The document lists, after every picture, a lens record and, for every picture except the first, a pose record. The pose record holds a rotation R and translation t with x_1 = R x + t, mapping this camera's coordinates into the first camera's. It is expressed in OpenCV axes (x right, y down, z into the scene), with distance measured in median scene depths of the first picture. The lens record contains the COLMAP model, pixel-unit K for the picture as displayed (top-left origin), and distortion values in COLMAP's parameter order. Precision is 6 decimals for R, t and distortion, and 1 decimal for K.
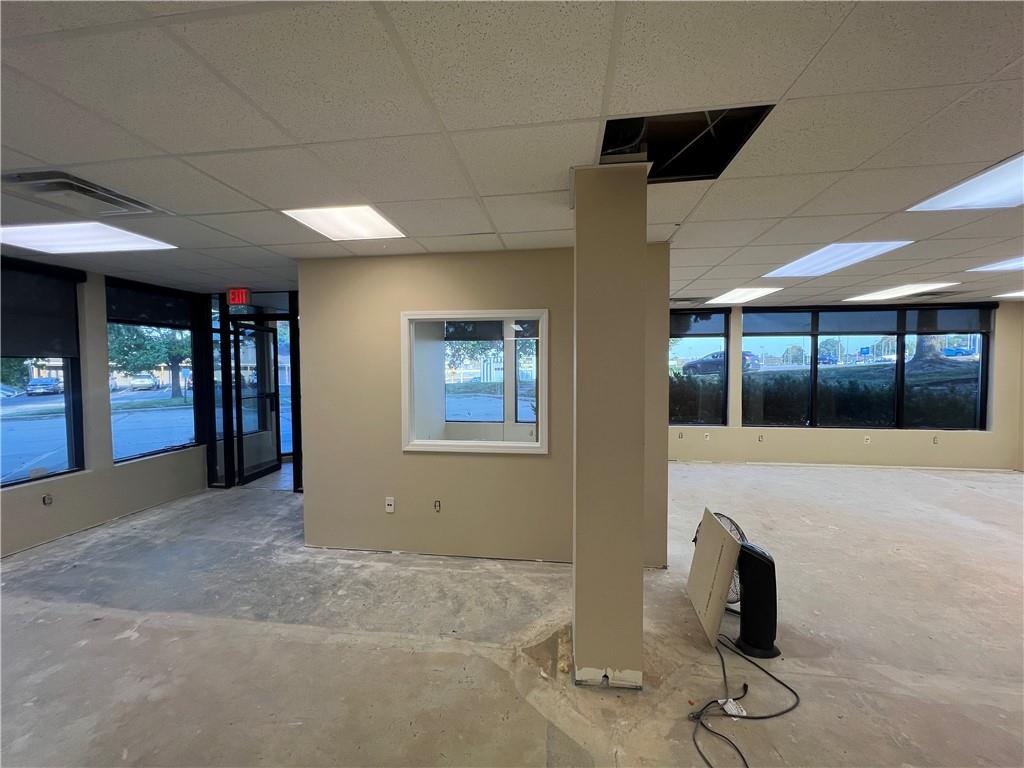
lens RADIAL K [[410.5, 0, 509.1], [0, 410.5, 383.0], [0, 0, 1]] dist [-0.002053, 0.000837]
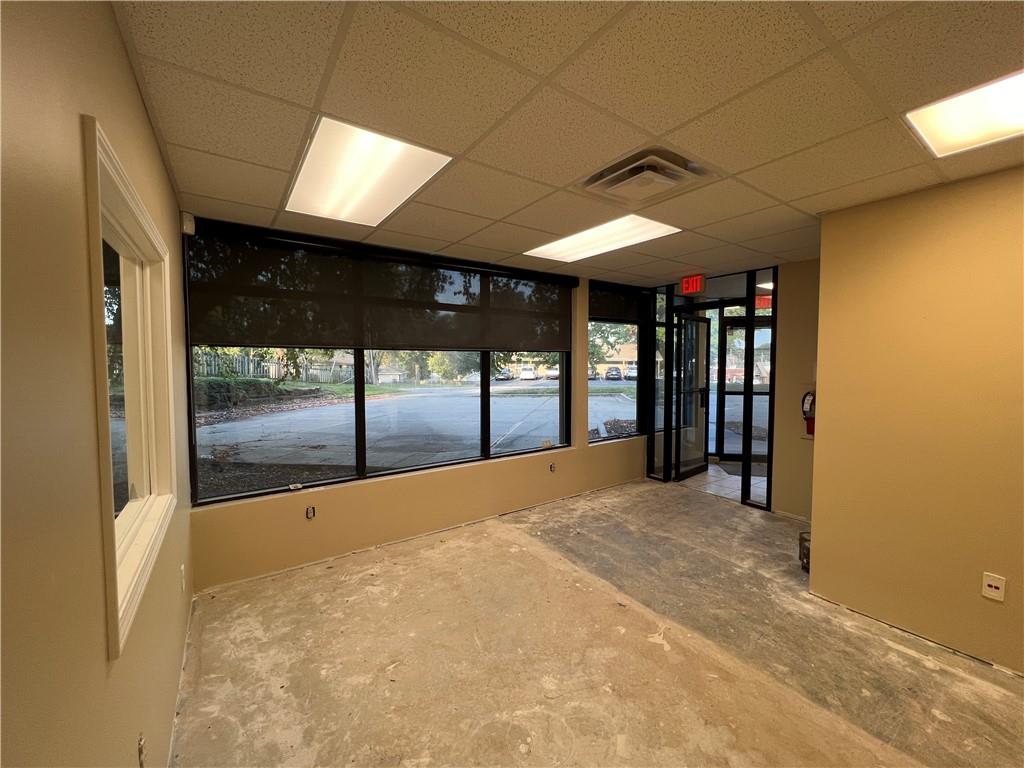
lens RADIAL K [[410.5, 0, 509.1], [0, 410.5, 383.0], [0, 0, 1]] dist [-0.002053, 0.000837]
pose [[0.680955, 0.039009, -0.731286, -0.337549], [-0.029607, 0.999230, 0.025733, 0.004379], [0.731727, 0.004128, 0.681585, 0.069004]]
